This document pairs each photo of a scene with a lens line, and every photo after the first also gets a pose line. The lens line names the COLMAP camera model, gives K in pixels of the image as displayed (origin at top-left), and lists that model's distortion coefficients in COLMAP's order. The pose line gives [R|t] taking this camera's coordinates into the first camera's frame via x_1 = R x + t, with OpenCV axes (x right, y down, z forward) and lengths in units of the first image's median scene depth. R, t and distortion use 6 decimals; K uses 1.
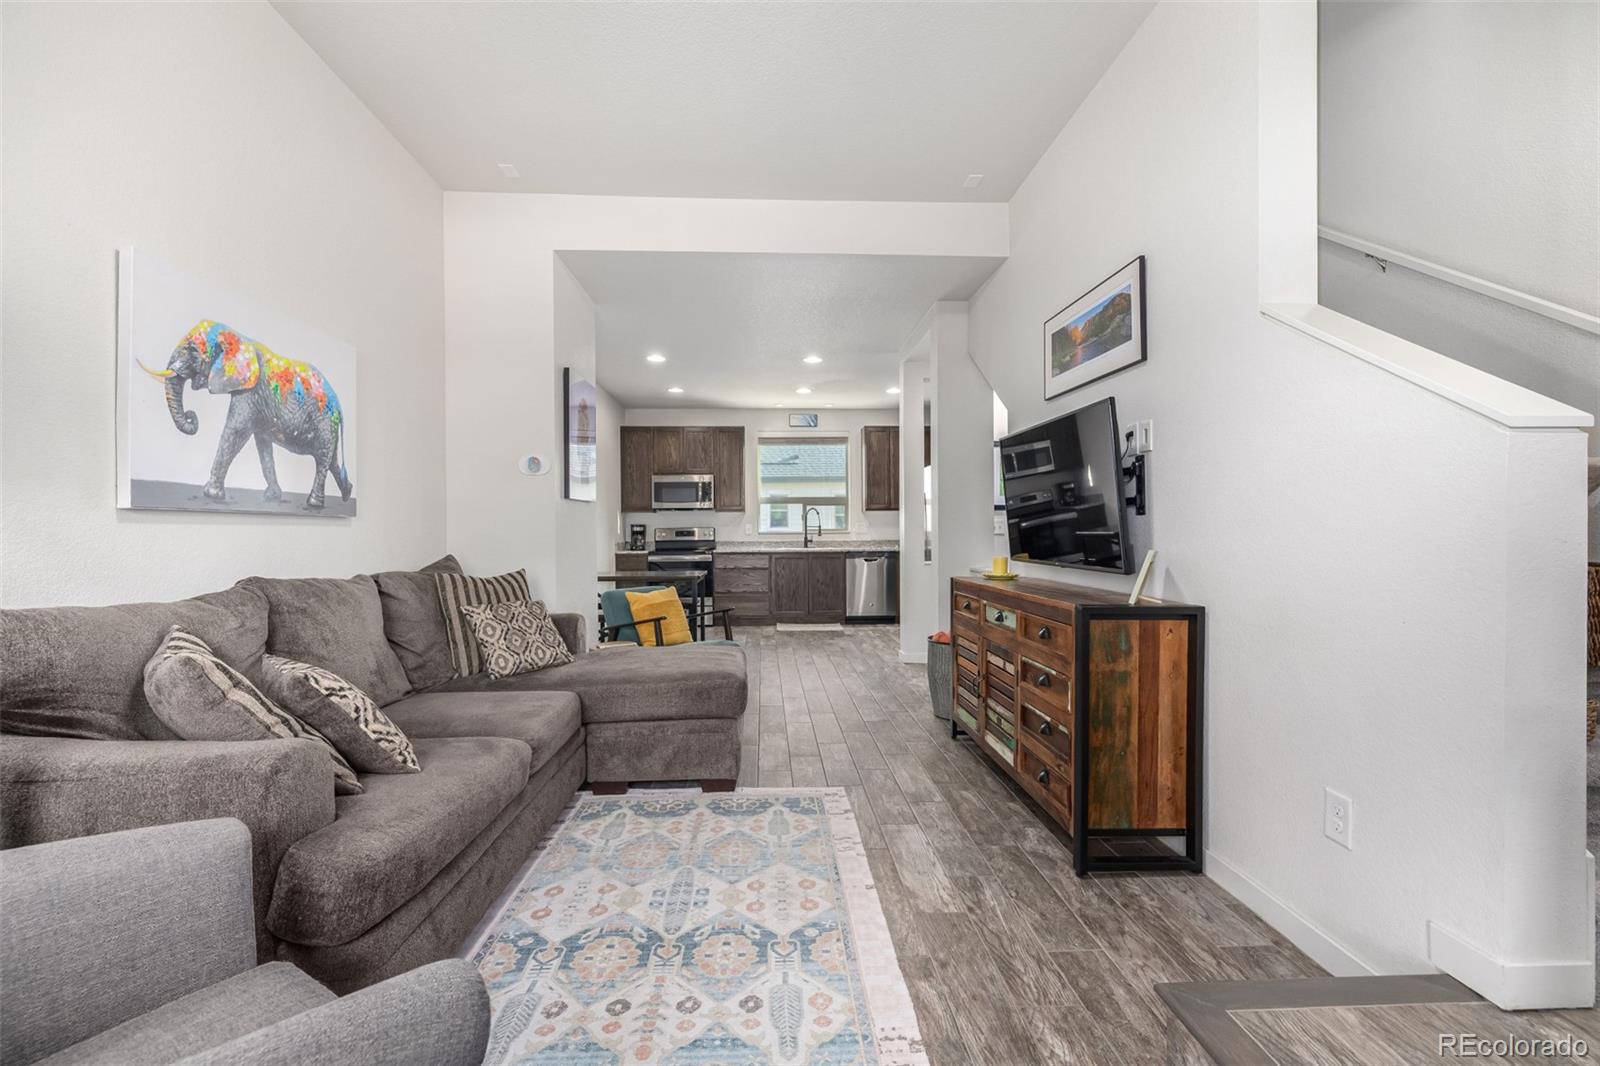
lens RADIAL K [[682.4, 0, 788.9], [0, 682.4, 531.9], [0, 0, 1]] dist [0.001329, 0.000238]
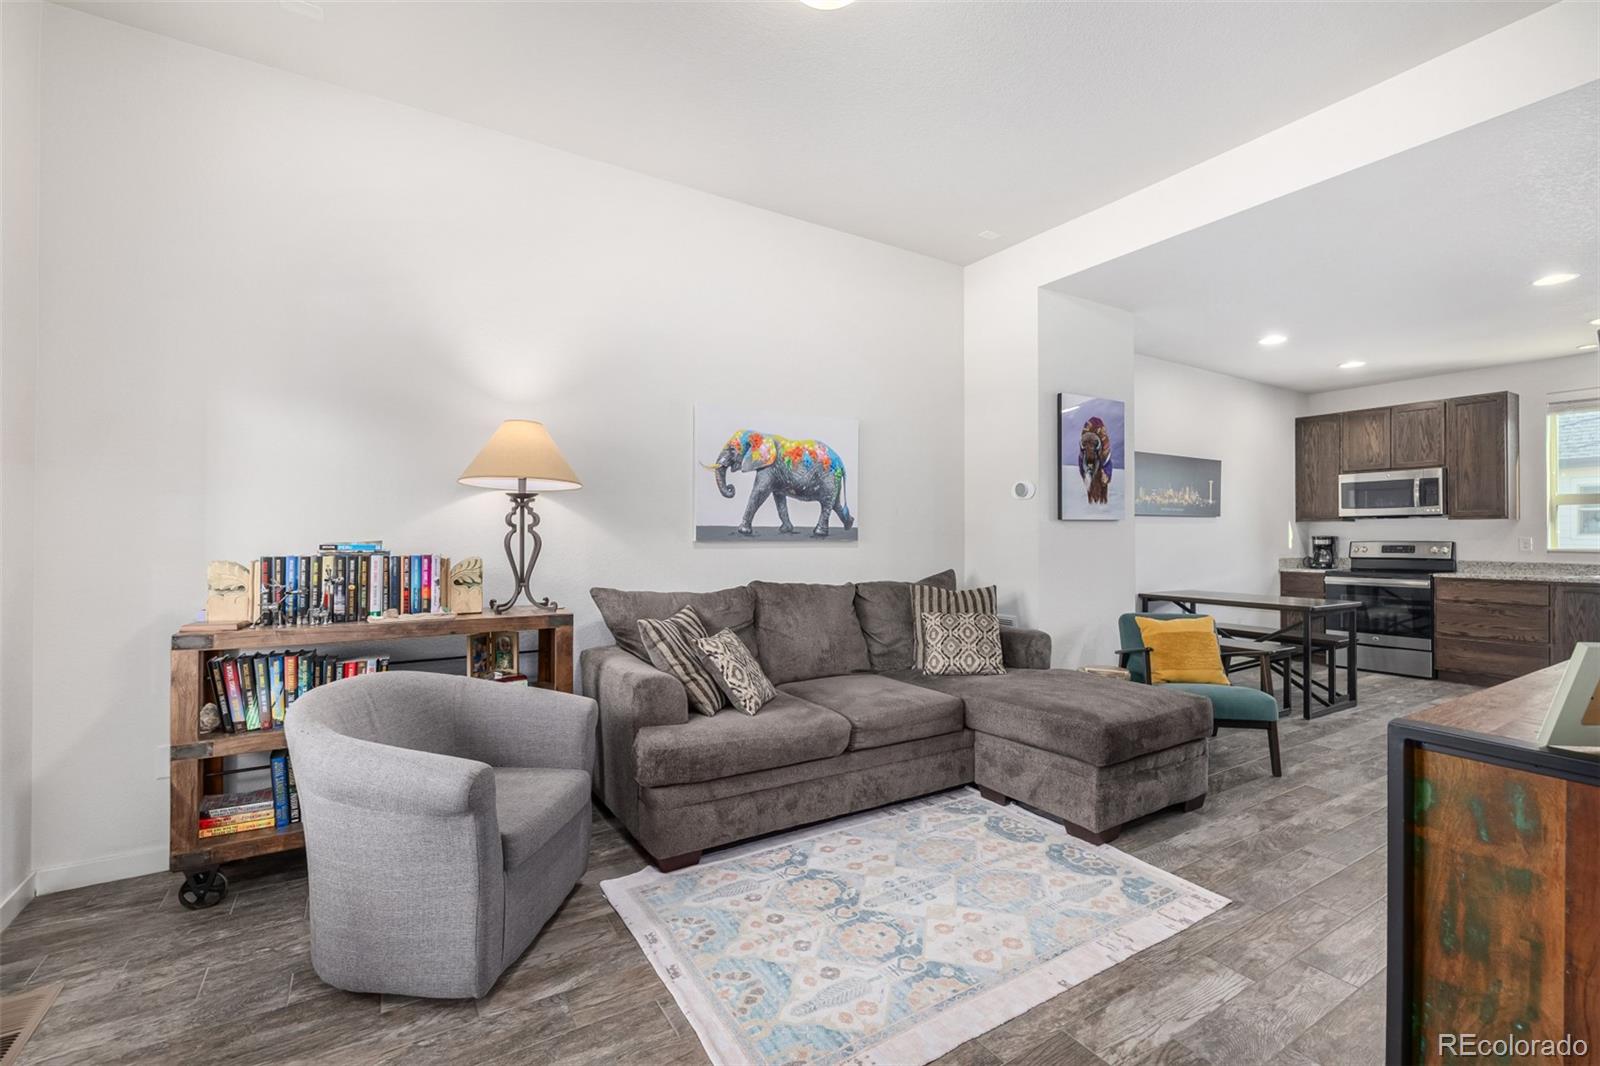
lens RADIAL K [[677.4, 0, 801.6], [0, 677.4, 533.9], [0, 0, 1]] dist [0.000787, 0.000212]
pose [[0.494415, 0.003853, -0.869217, 0.486165], [-0.004798, 0.999987, 0.001703, -0.035512], [0.869213, 0.003328, 0.494427, 0.196338]]
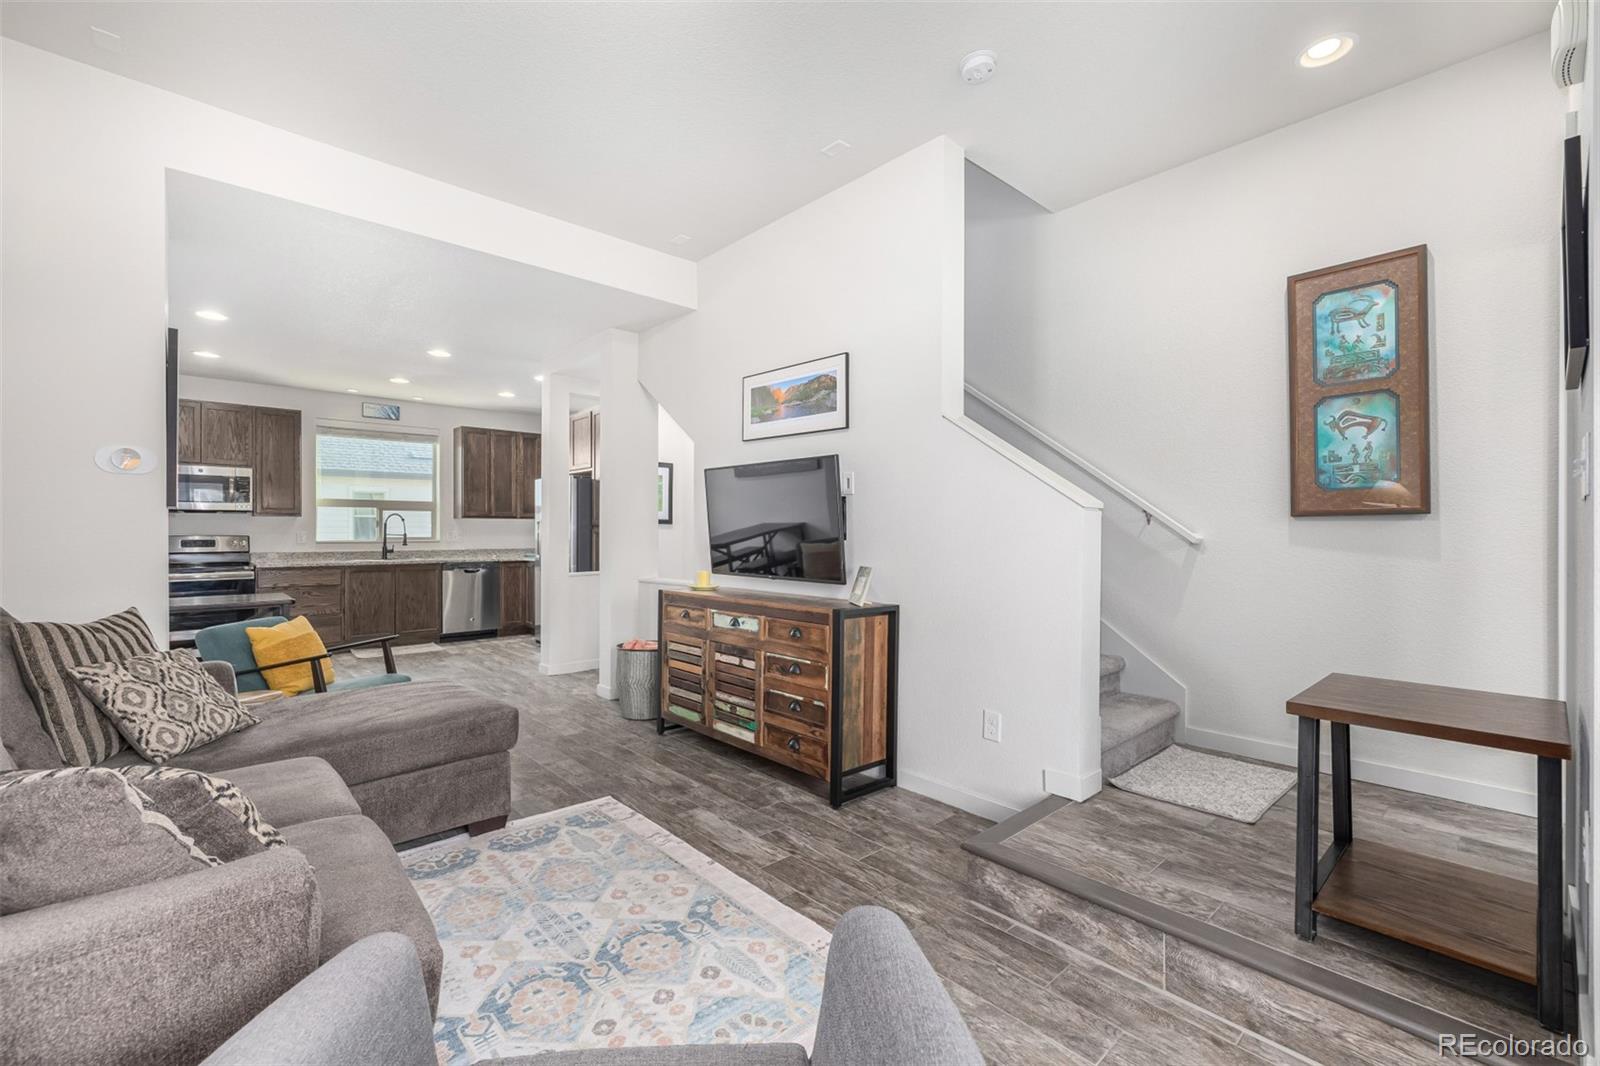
lens RADIAL K [[677.4, 0, 801.6], [0, 677.4, 533.9], [0, 0, 1]] dist [0.000787, 0.000212]
pose [[0.766318, 0.005845, 0.642435, -0.355574], [-0.005627, 0.999981, -0.002386, -0.028483], [-0.642437, -0.001787, 0.766336, 0.008592]]
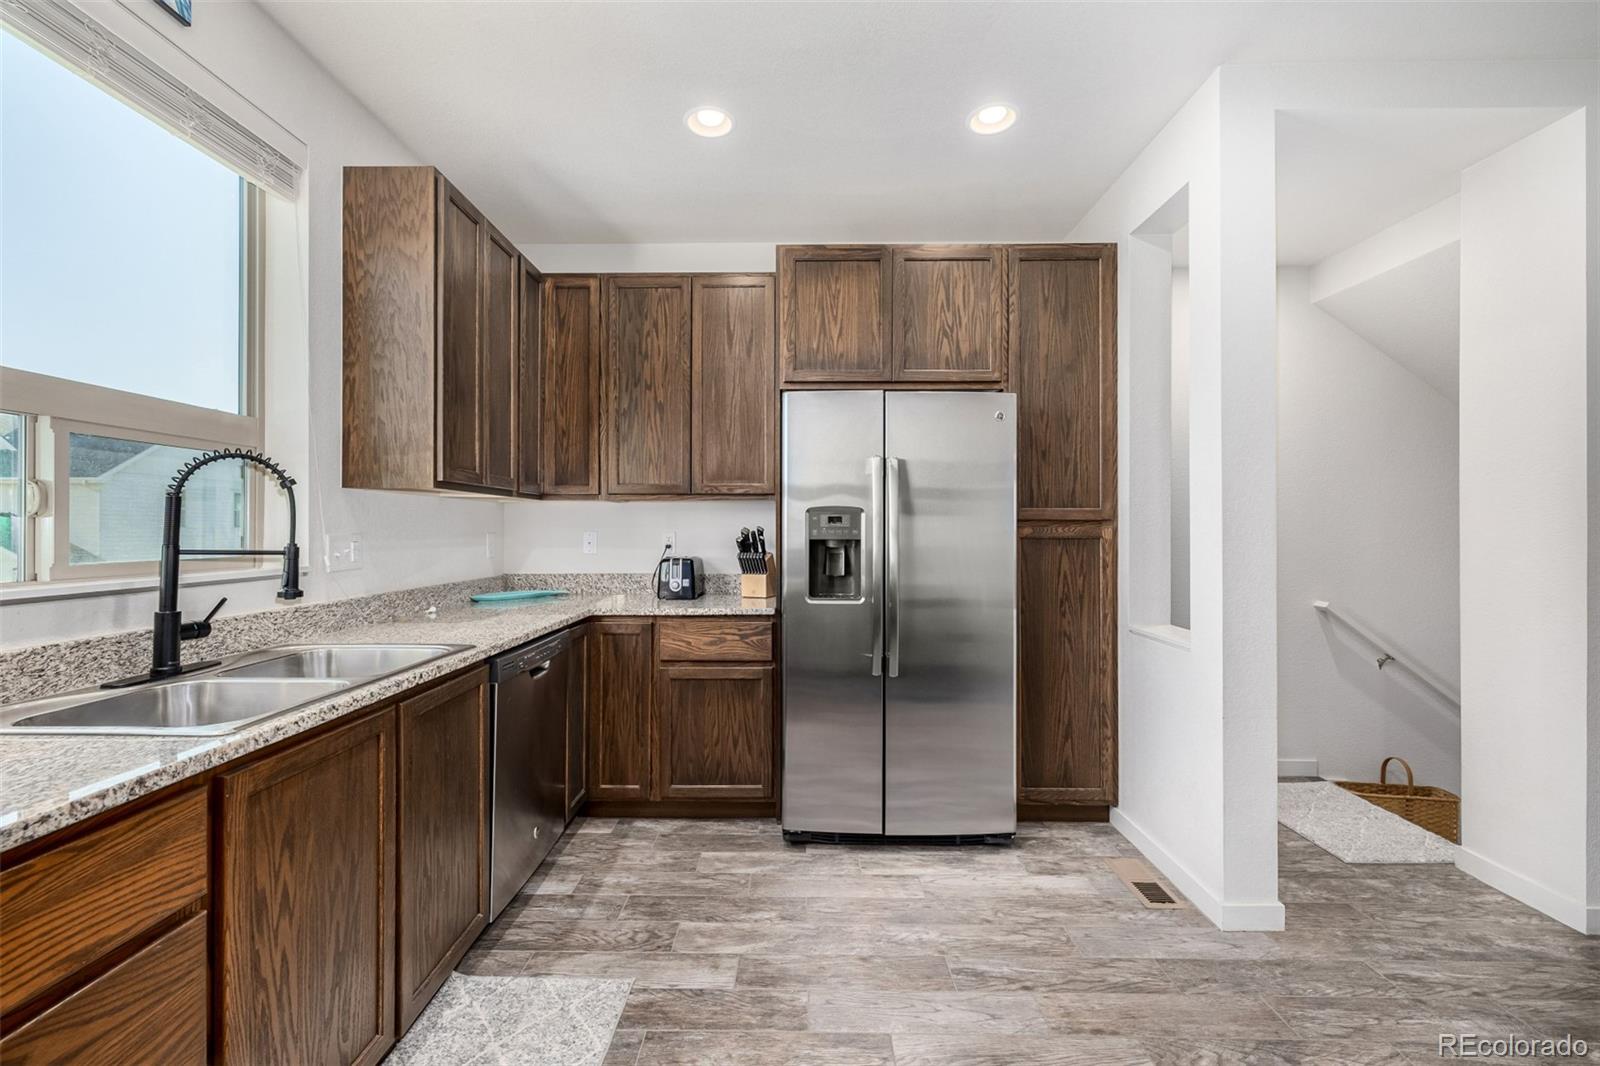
lens RADIAL K [[682.4, 0, 788.9], [0, 682.4, 531.9], [0, 0, 1]] dist [0.001329, 0.000238]
pose [[0.062804, 0.007412, 0.997998, -0.404788], [-0.001713, 0.999972, -0.007319, -0.033458], [-0.998024, -0.001250, 0.062815, 2.424996]]
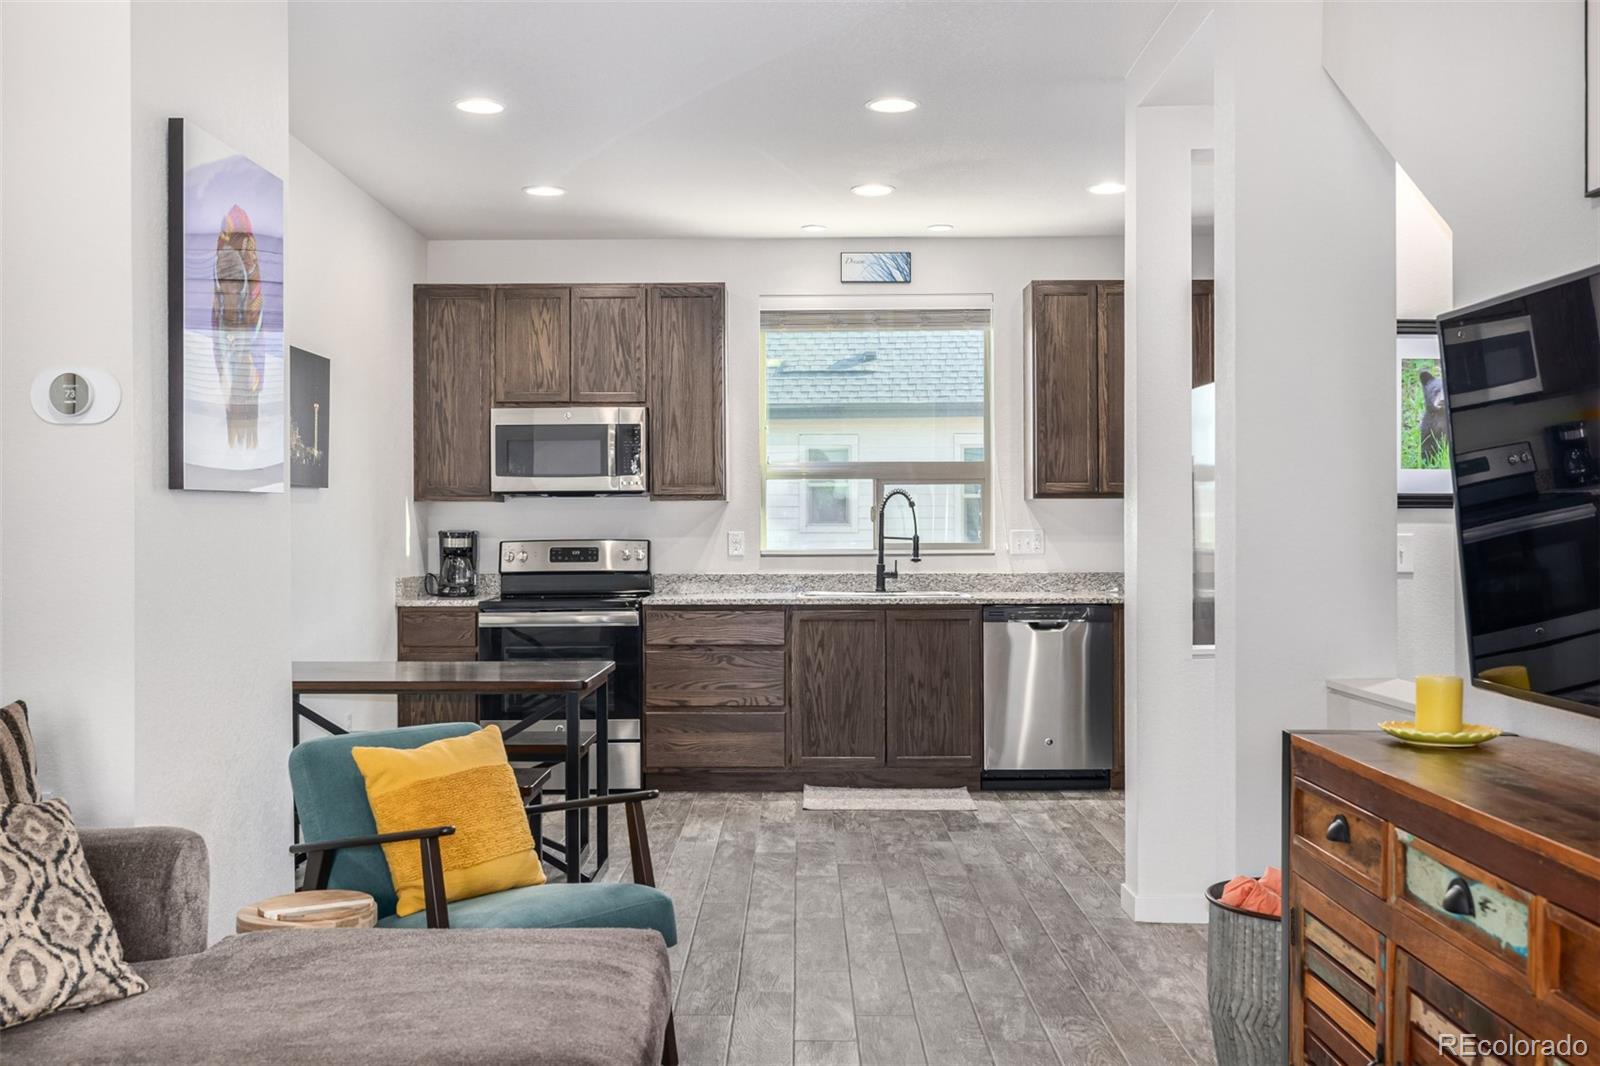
lens RADIAL K [[1580.8, 0, 766.5], [0, 1580.8, 529.7], [0, 0, 1]] dist [0.008931, 0.000420]
pose [[0.998246, 0.003323, -0.059111, 0.037114], [-0.003250, 0.999994, 0.001322, -0.039642], [0.059115, -0.001128, 0.998251, 0.259660]]
